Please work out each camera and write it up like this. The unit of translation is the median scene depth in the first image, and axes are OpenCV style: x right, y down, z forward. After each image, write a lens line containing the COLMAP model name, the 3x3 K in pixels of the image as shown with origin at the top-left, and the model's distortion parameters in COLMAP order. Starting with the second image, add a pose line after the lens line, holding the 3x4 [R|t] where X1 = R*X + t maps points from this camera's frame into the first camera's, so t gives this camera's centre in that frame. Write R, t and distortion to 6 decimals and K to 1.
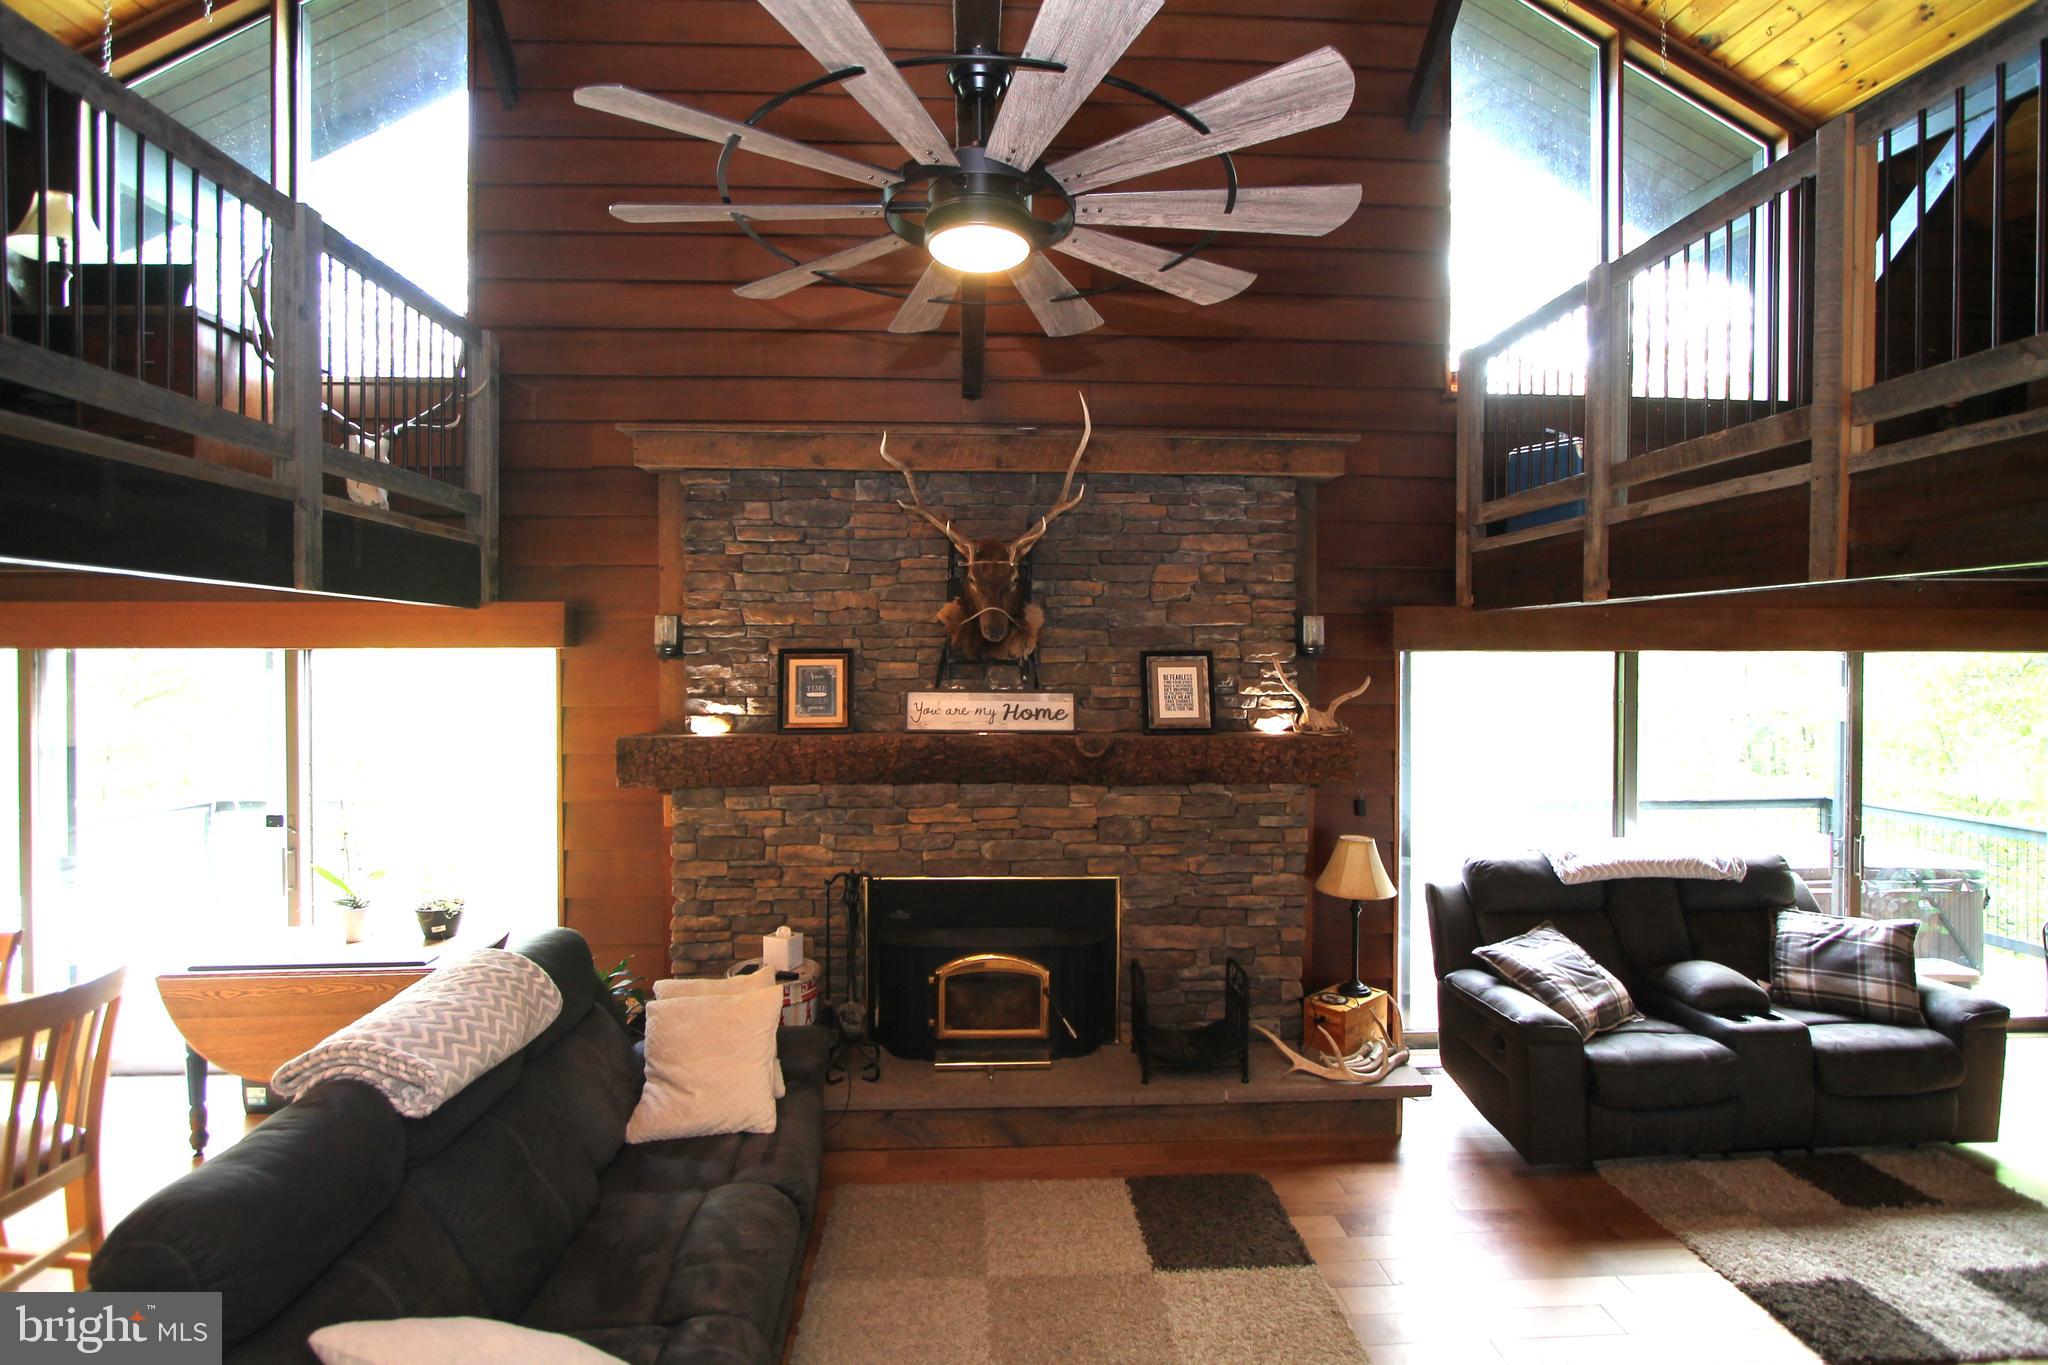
lens RADIAL K [[958.6, 0, 1015.7], [0, 958.6, 684.3], [0, 0, 1]] dist [-0.012207, 0.000857]
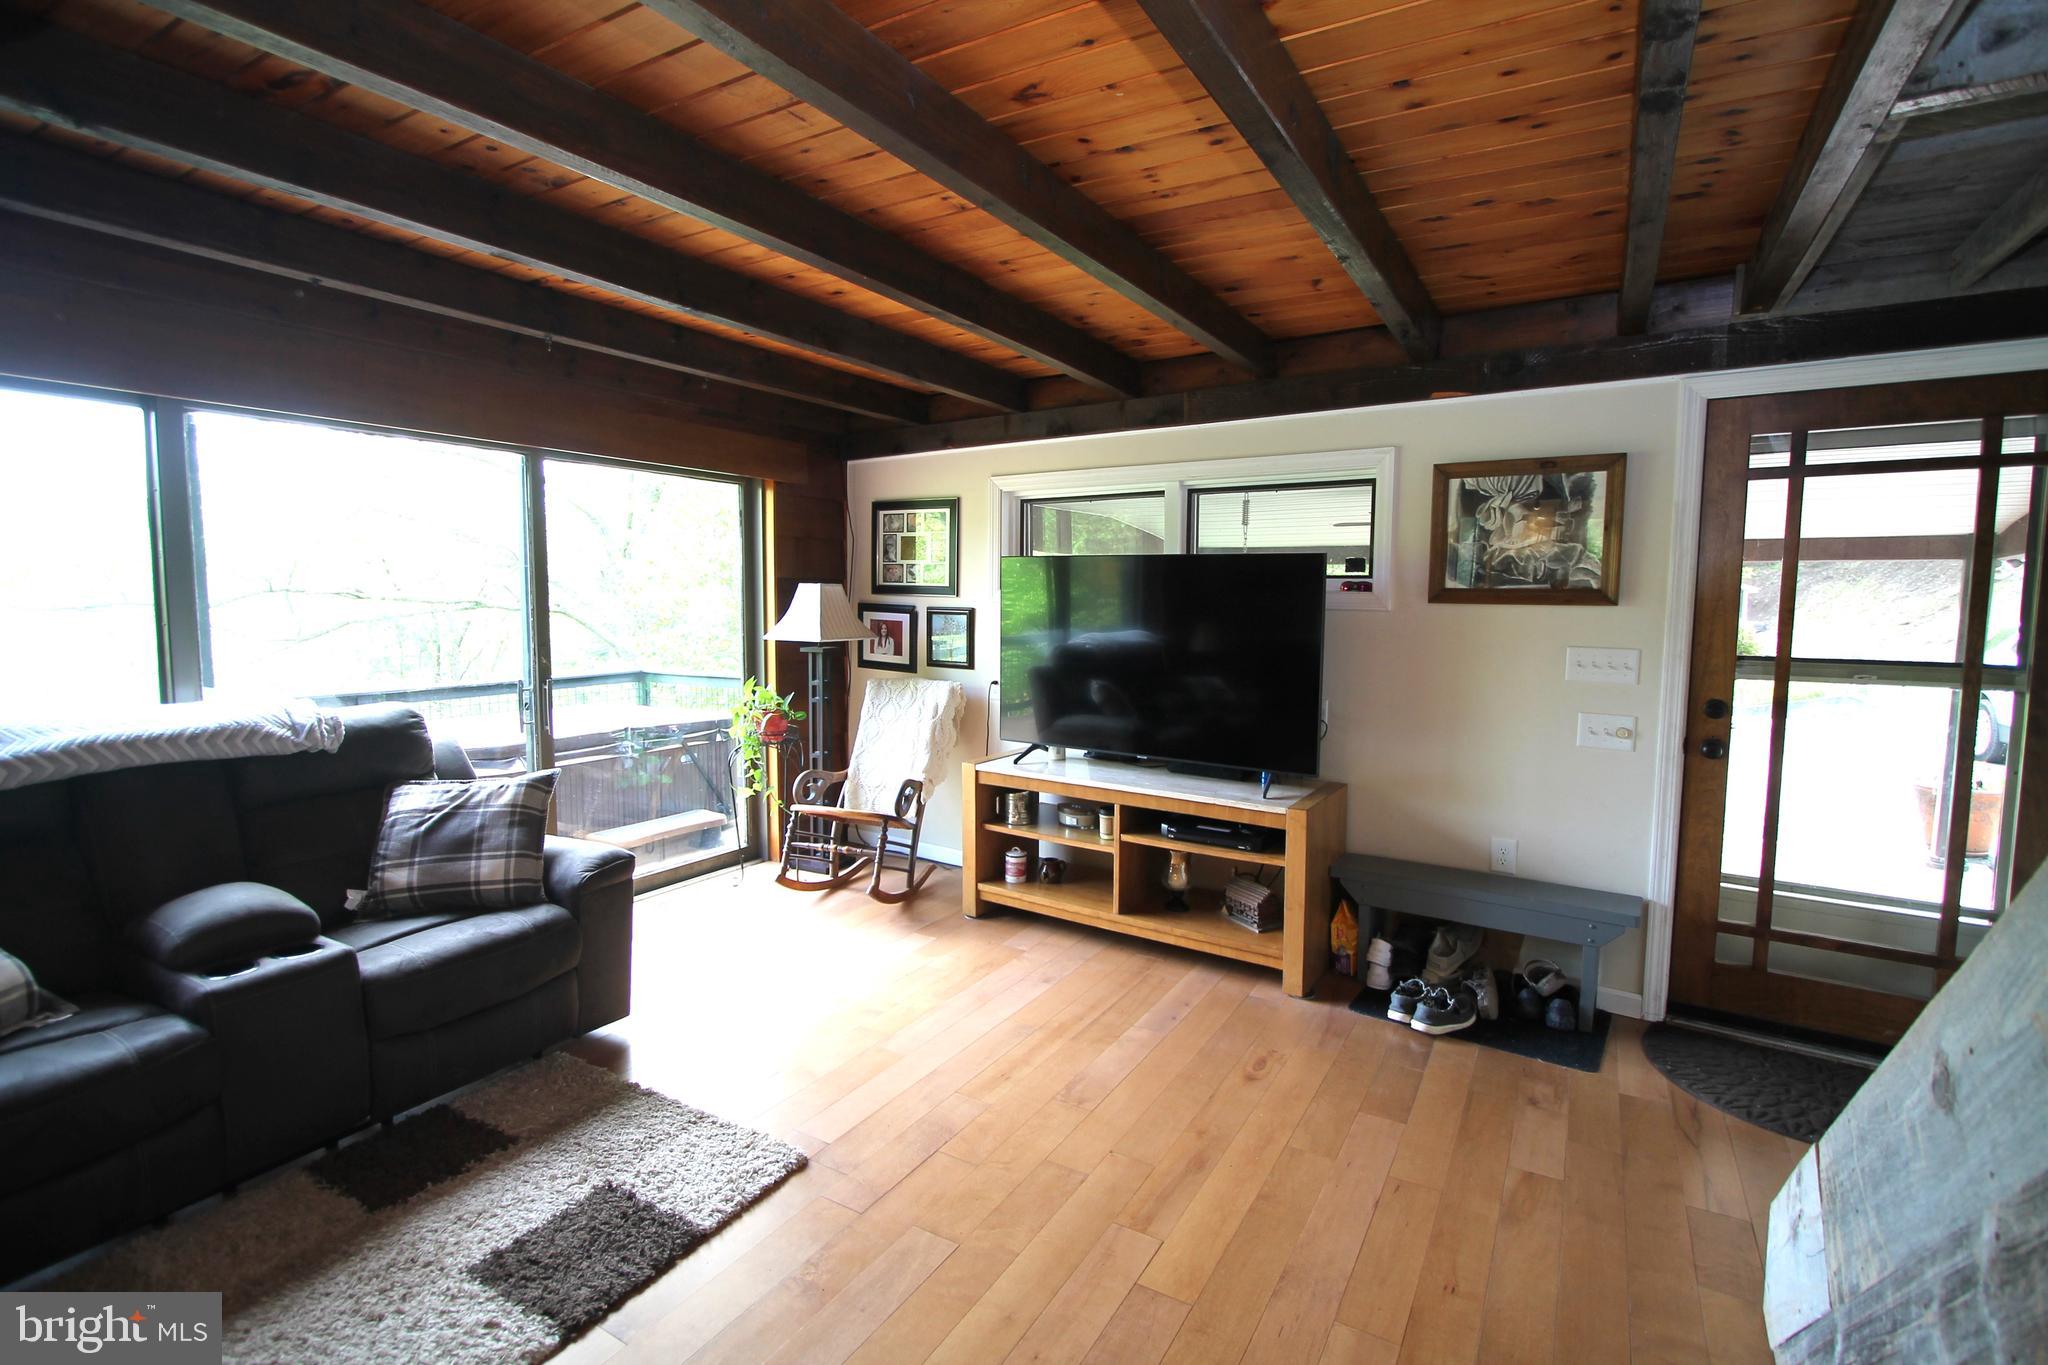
lens RADIAL K [[949.6, 0, 1022.8], [0, 949.6, 677.1], [0, 0, 1]] dist [0.001460, 0.000336]
pose [[0.556960, -0.064690, 0.828016, 0.524979], [0.006655, 0.997278, 0.073438, 0.118403], [-0.830513, -0.035391, 0.555874, 0.237900]]
